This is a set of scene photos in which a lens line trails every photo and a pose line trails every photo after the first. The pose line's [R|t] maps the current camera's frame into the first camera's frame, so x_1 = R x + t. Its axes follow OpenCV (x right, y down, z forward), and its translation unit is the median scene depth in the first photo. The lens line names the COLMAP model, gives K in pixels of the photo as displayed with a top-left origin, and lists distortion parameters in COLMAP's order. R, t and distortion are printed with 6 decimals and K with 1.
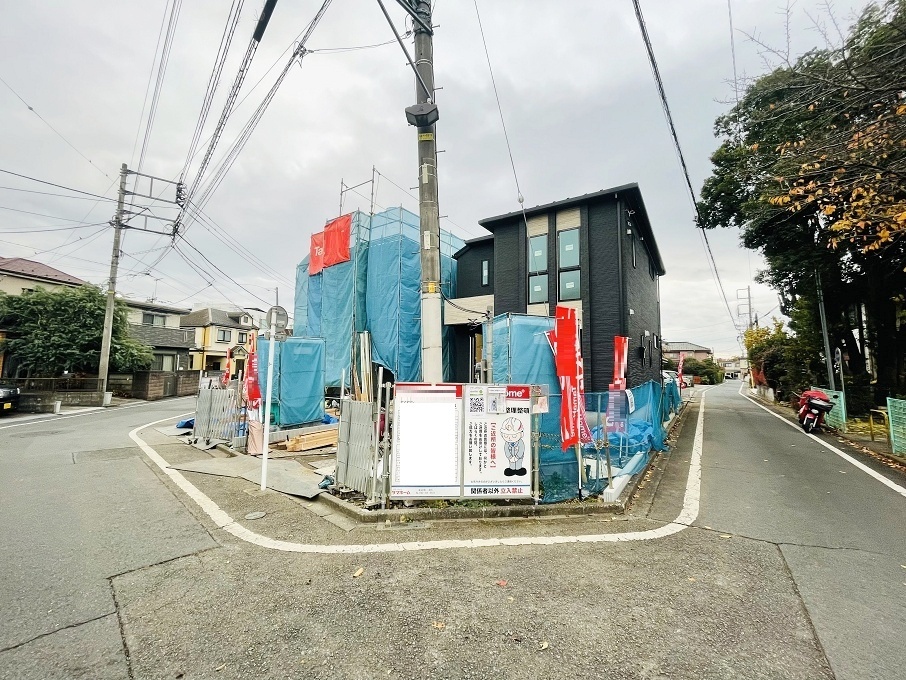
lens RADIAL K [[363.6, 0, 453.0], [0, 363.6, 340.0], [0, 0, 1]] dist [0.000150, -0.000141]
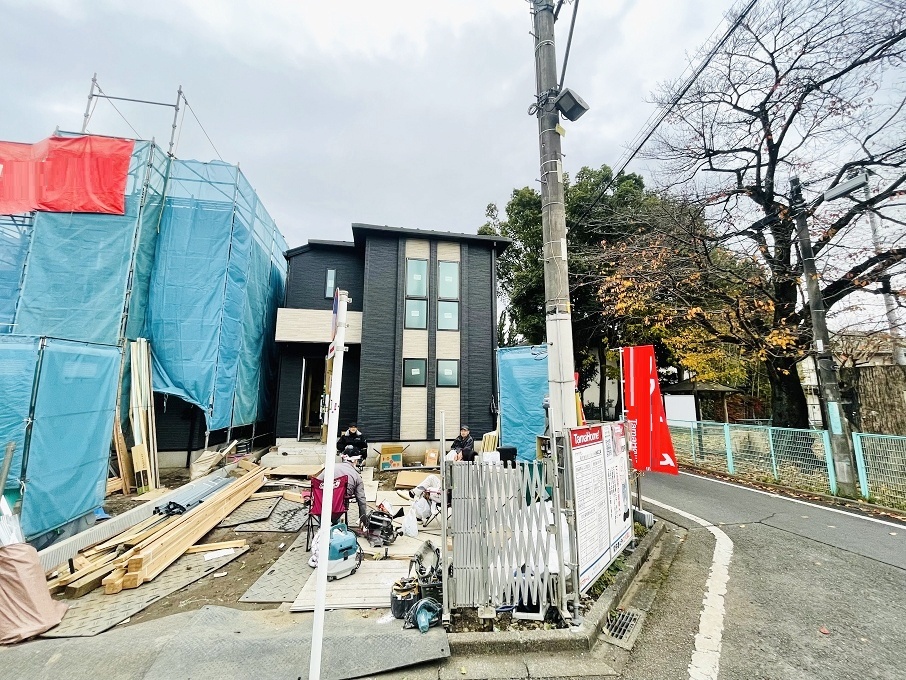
lens RADIAL K [[363.6, 0, 453.0], [0, 363.6, 340.0], [0, 0, 1]] dist [0.000150, -0.000141]
pose [[0.707677, 0.099920, 0.699435, -0.357787], [-0.050274, 0.994561, -0.091216, 0.007719], [-0.704745, 0.029388, 0.708852, 0.265226]]
